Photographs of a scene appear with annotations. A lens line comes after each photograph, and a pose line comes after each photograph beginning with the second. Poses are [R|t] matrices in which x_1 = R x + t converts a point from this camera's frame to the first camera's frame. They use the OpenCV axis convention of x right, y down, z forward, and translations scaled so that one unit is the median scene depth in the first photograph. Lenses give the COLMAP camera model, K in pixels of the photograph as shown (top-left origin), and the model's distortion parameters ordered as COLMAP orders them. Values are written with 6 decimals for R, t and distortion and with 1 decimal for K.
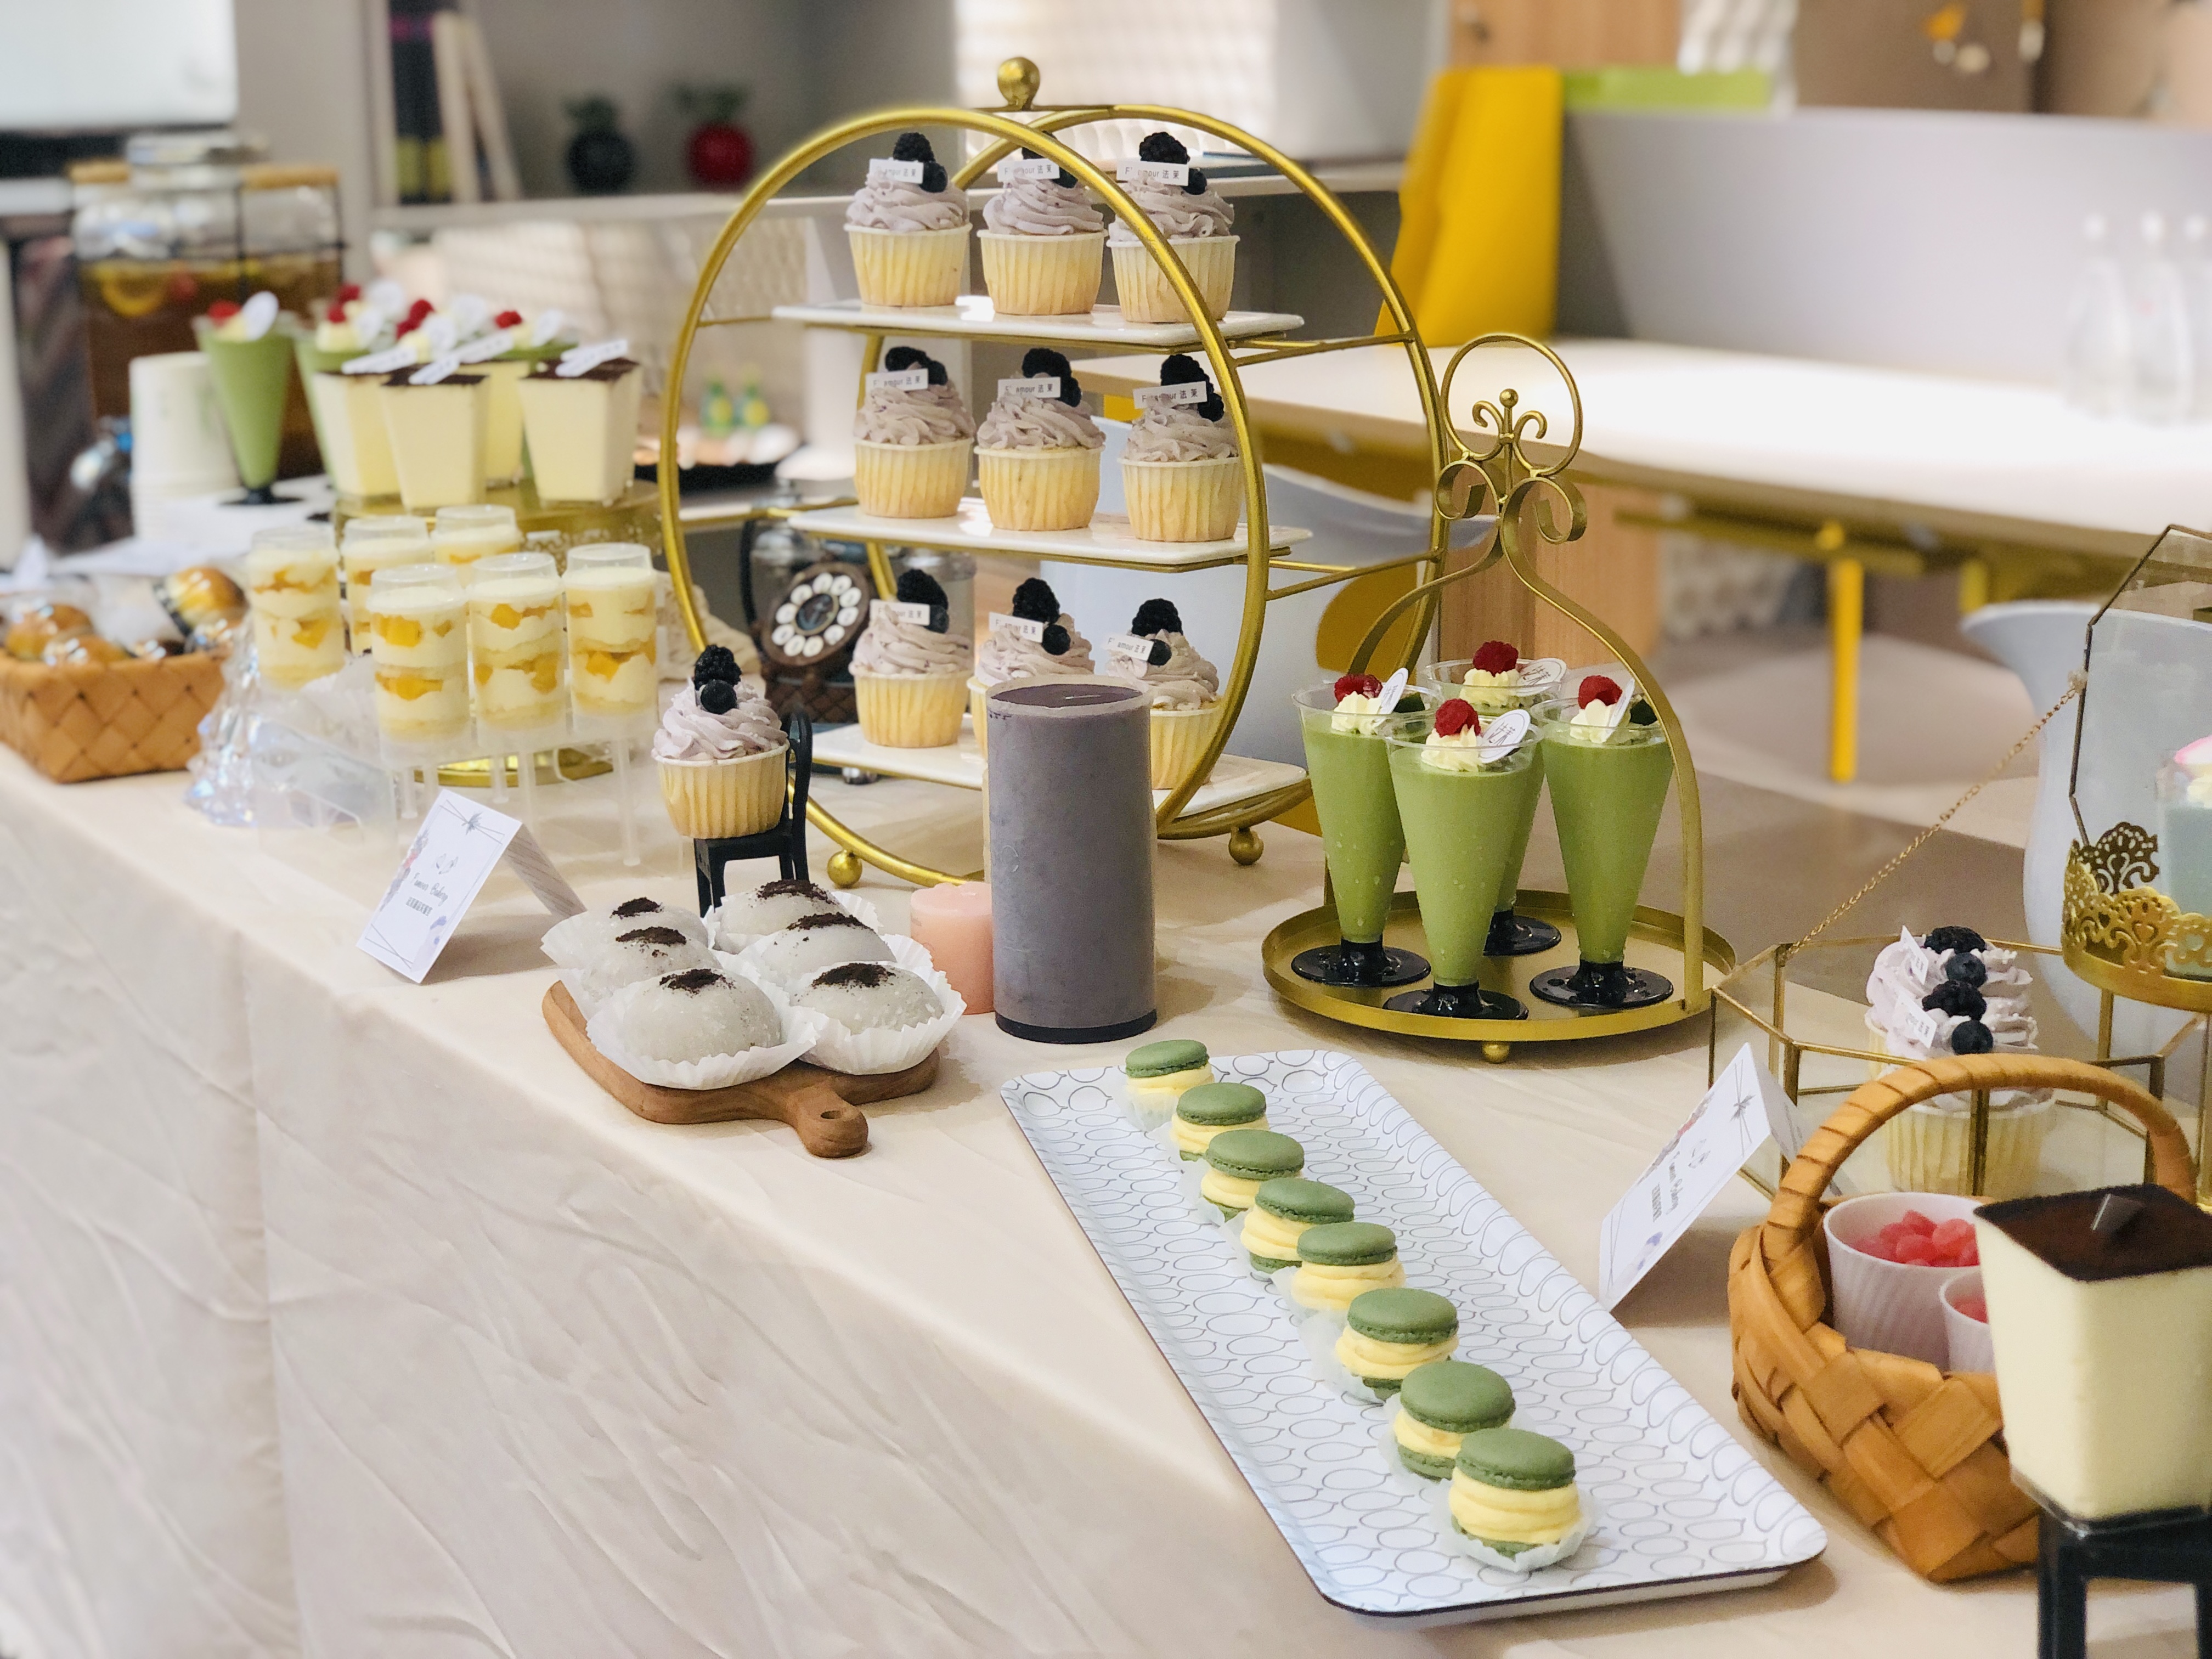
lens RADIAL K [[3307.5, 0, 1106.0], [0, 3307.5, 829.5], [0, 0, 1]] dist [0.105403, -0.406668]
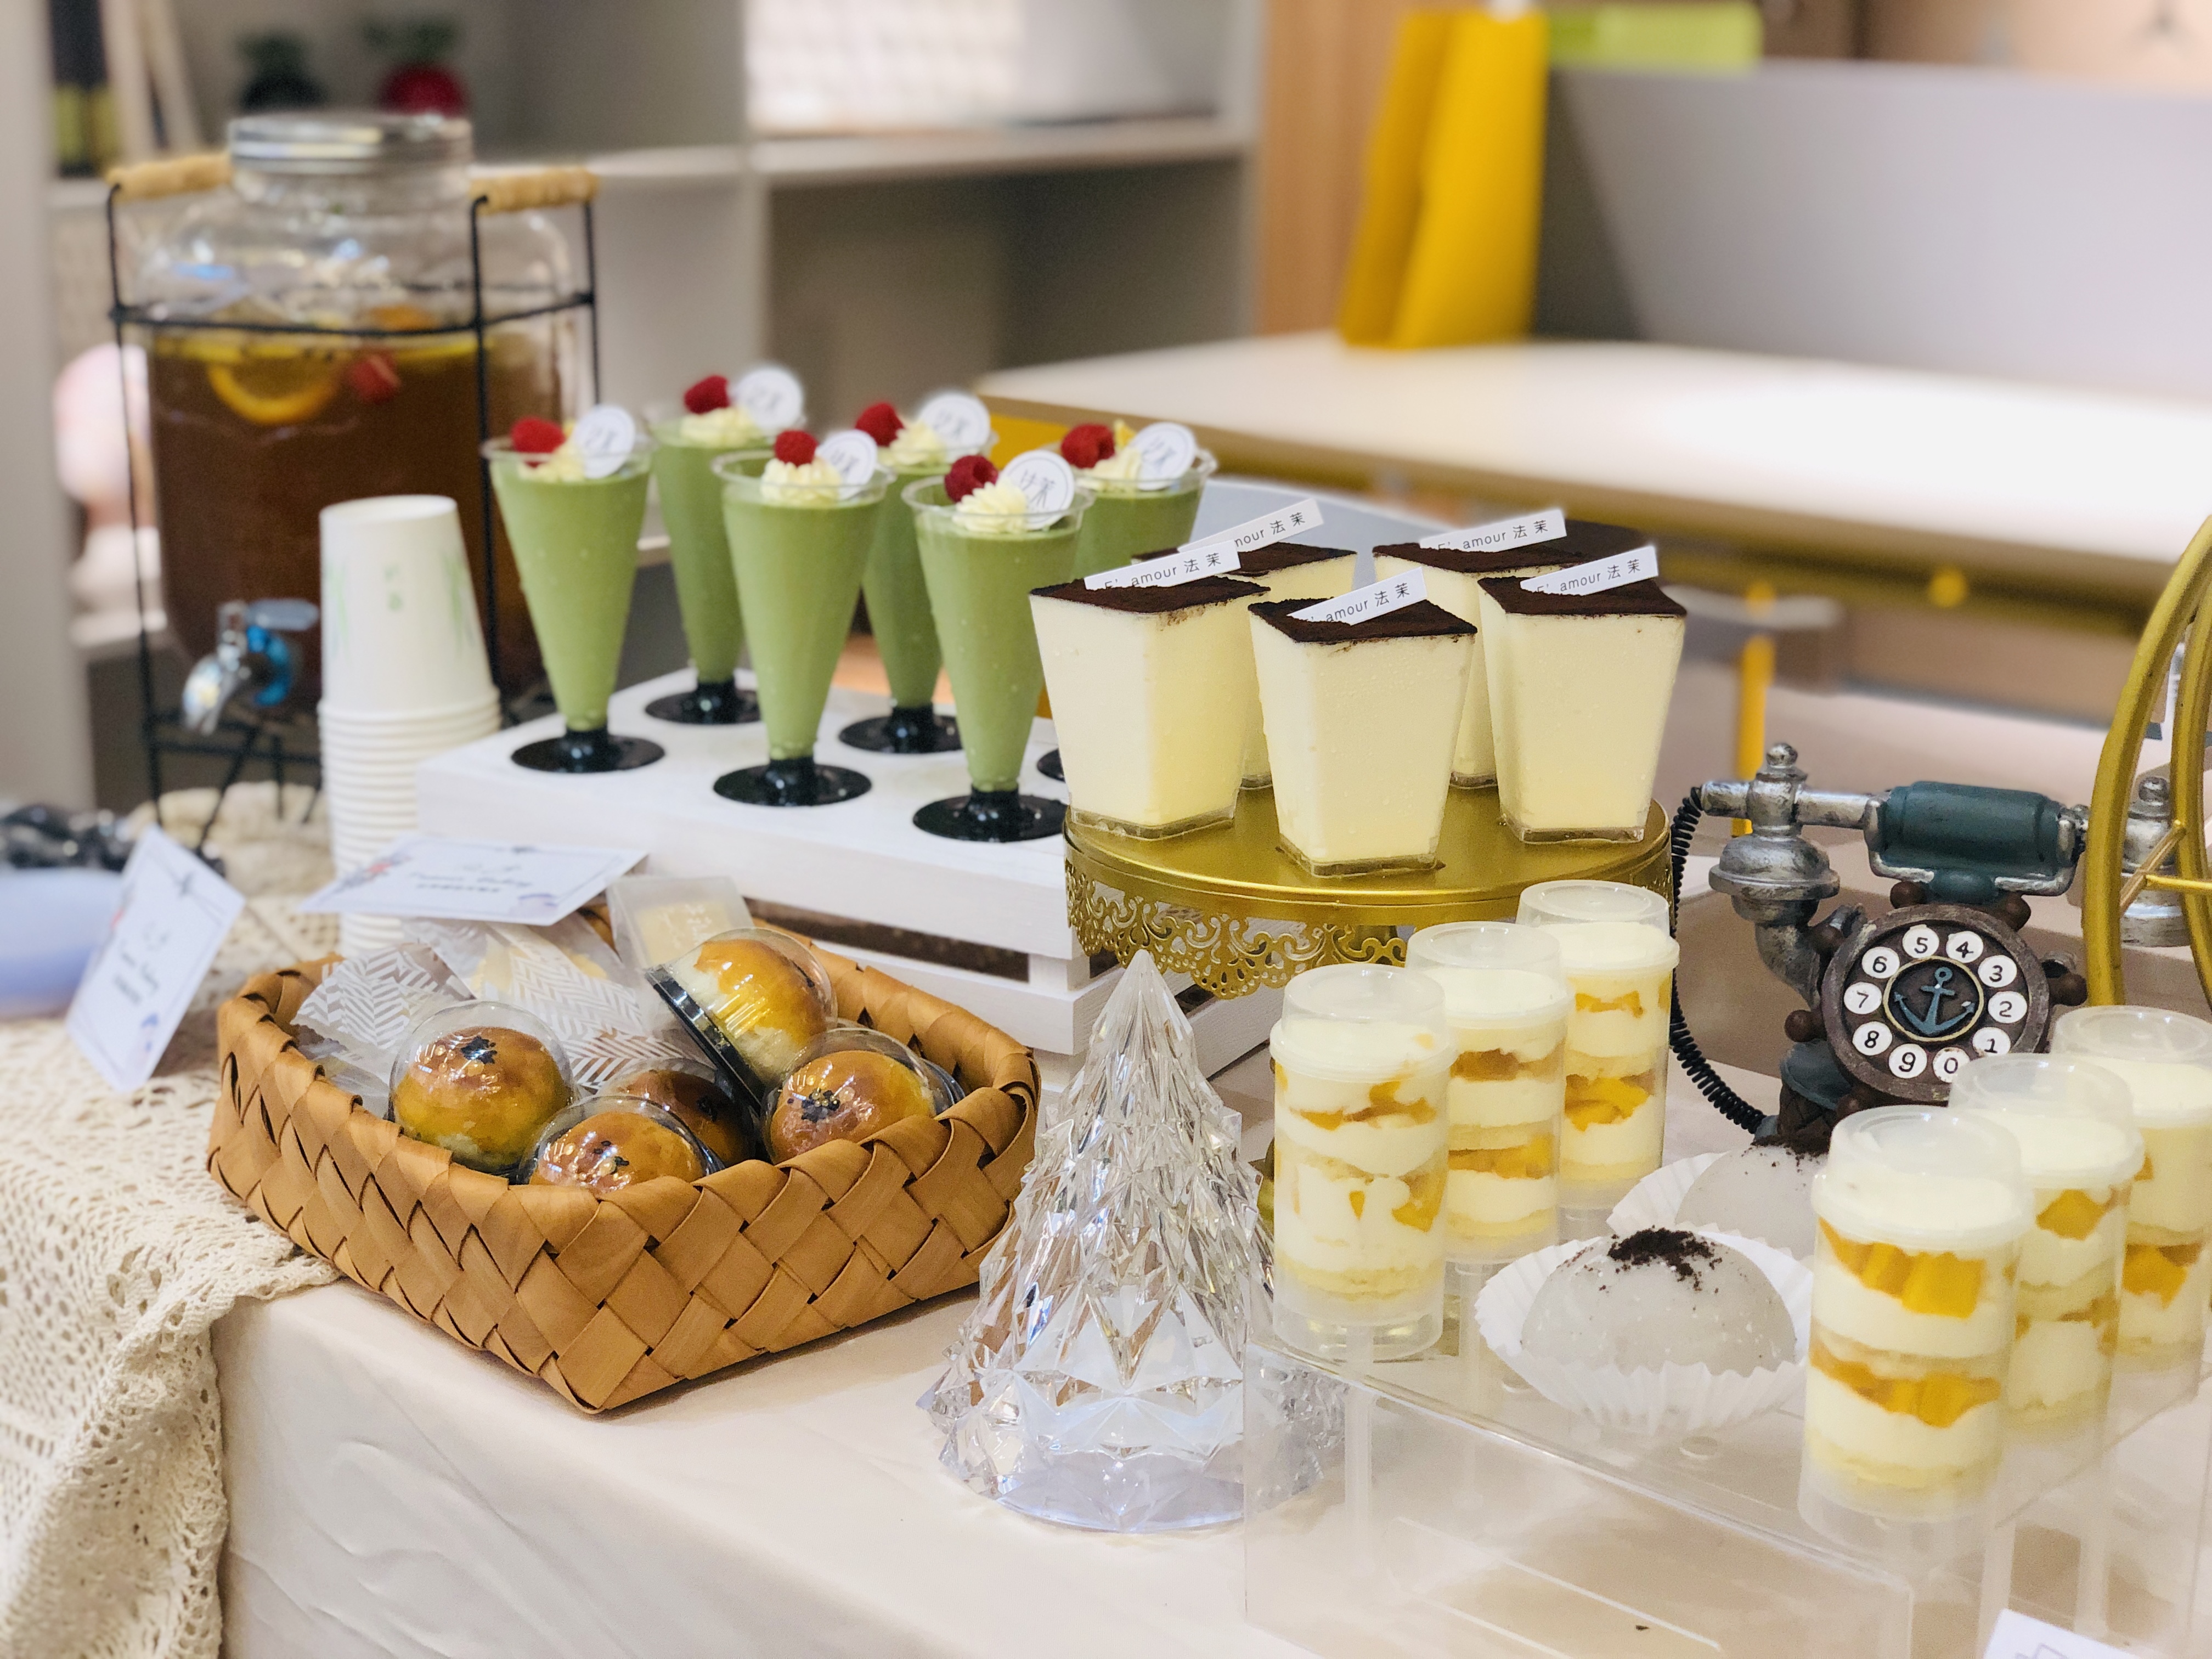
lens RADIAL K [[3355.8, 0, 1046.9], [0, 3355.8, 831.6], [0, 0, 1]] dist [0.137562, -0.619647]
pose [[0.977647, -0.040485, 0.206316, -0.350966], [0.036771, 0.999086, 0.021802, -0.112264], [-0.207010, -0.013728, 0.978242, 0.479613]]
